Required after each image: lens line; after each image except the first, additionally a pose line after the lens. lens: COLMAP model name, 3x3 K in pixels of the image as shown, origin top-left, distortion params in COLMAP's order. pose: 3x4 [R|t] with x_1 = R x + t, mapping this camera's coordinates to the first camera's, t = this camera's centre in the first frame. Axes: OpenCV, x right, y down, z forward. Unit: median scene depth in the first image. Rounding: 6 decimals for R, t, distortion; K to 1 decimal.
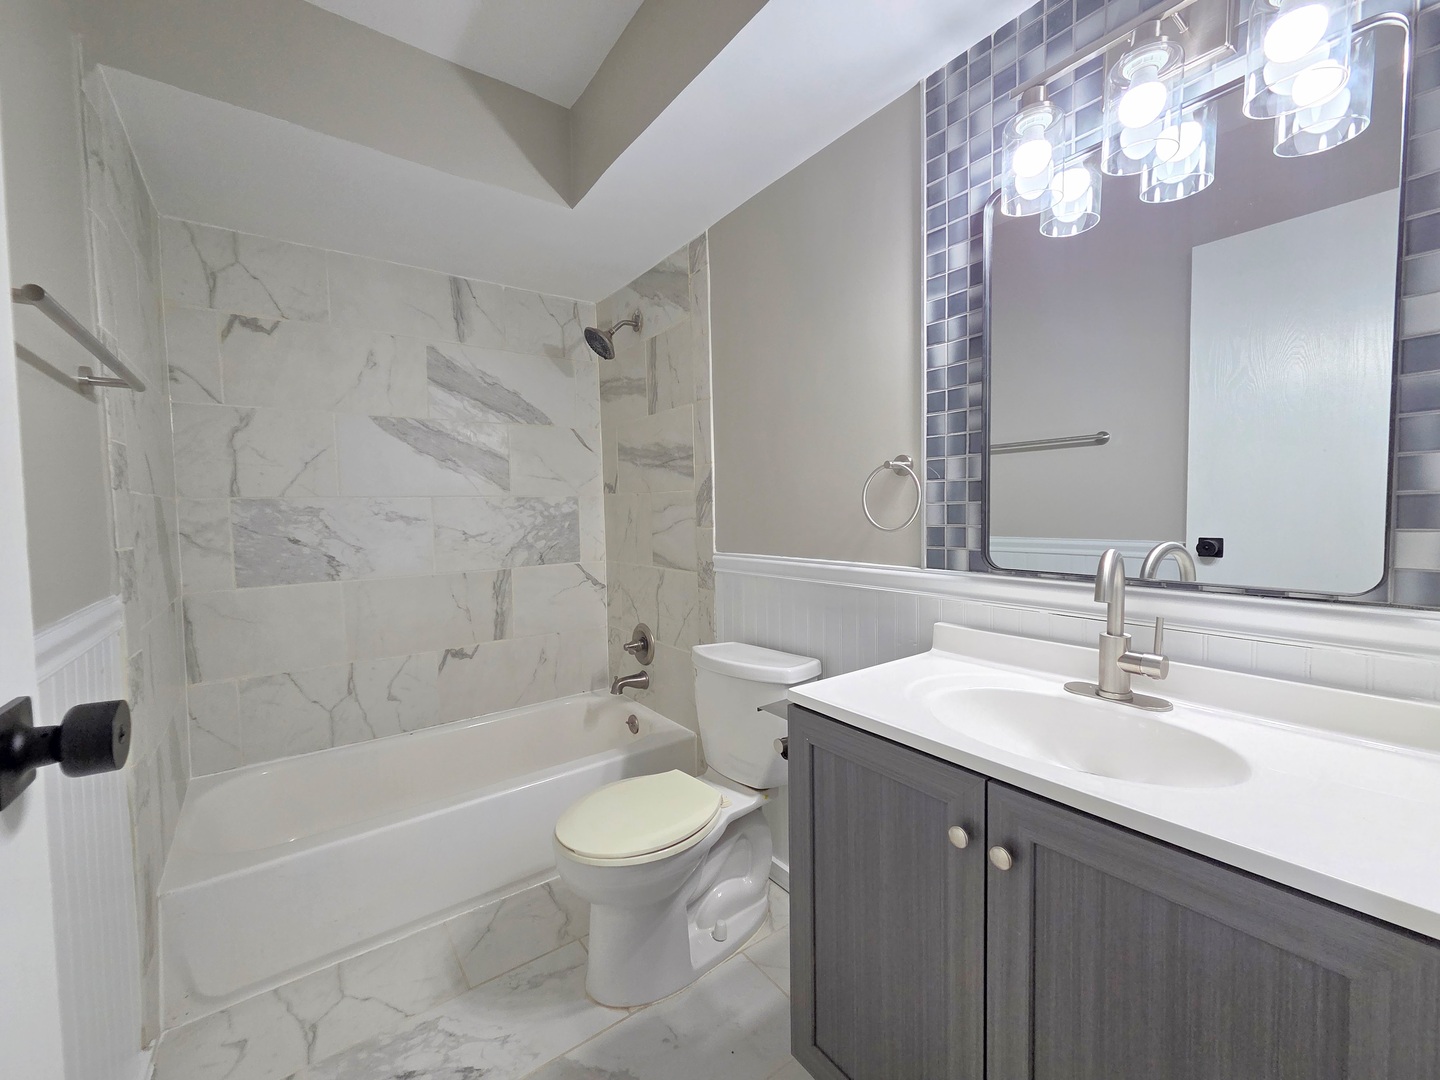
lens RADIAL K [[587.9, 0, 715.7], [0, 587.9, 537.7], [0, 0, 1]] dist [0.006061, -0.001203]
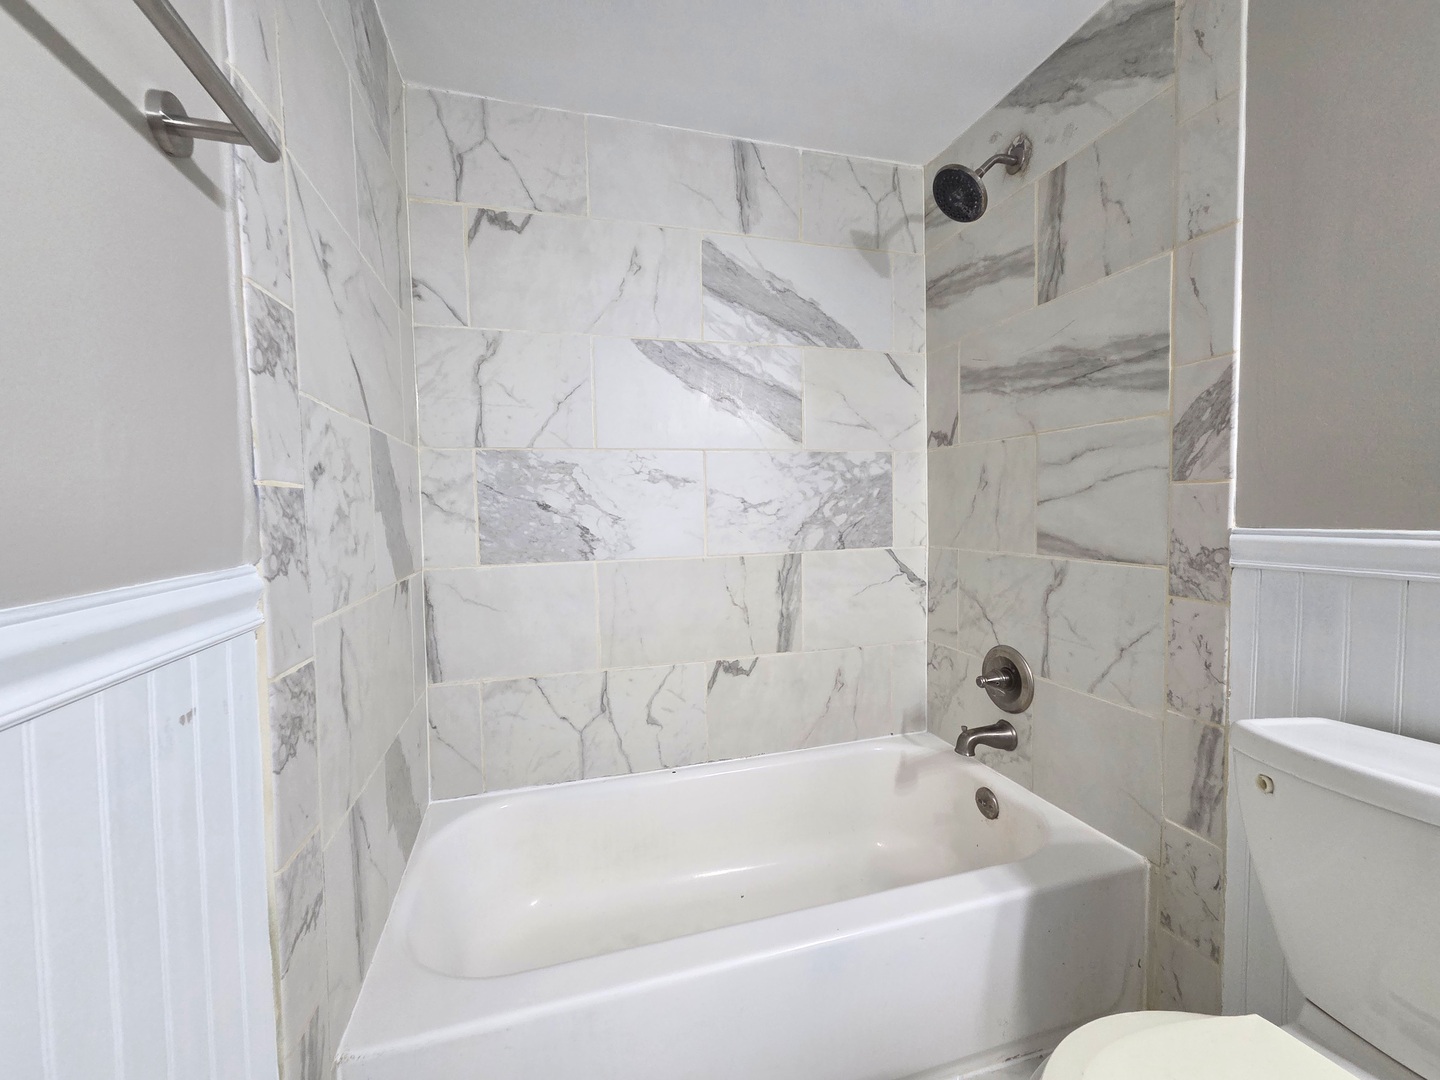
lens RADIAL K [[587.9, 0, 715.7], [0, 587.9, 537.7], [0, 0, 1]] dist [0.006061, -0.001203]
pose [[0.937471, 0.020268, -0.347473, -0.225634], [-0.017493, 0.999785, 0.011120, 0.031931], [0.347623, -0.004347, 0.937624, 0.340573]]
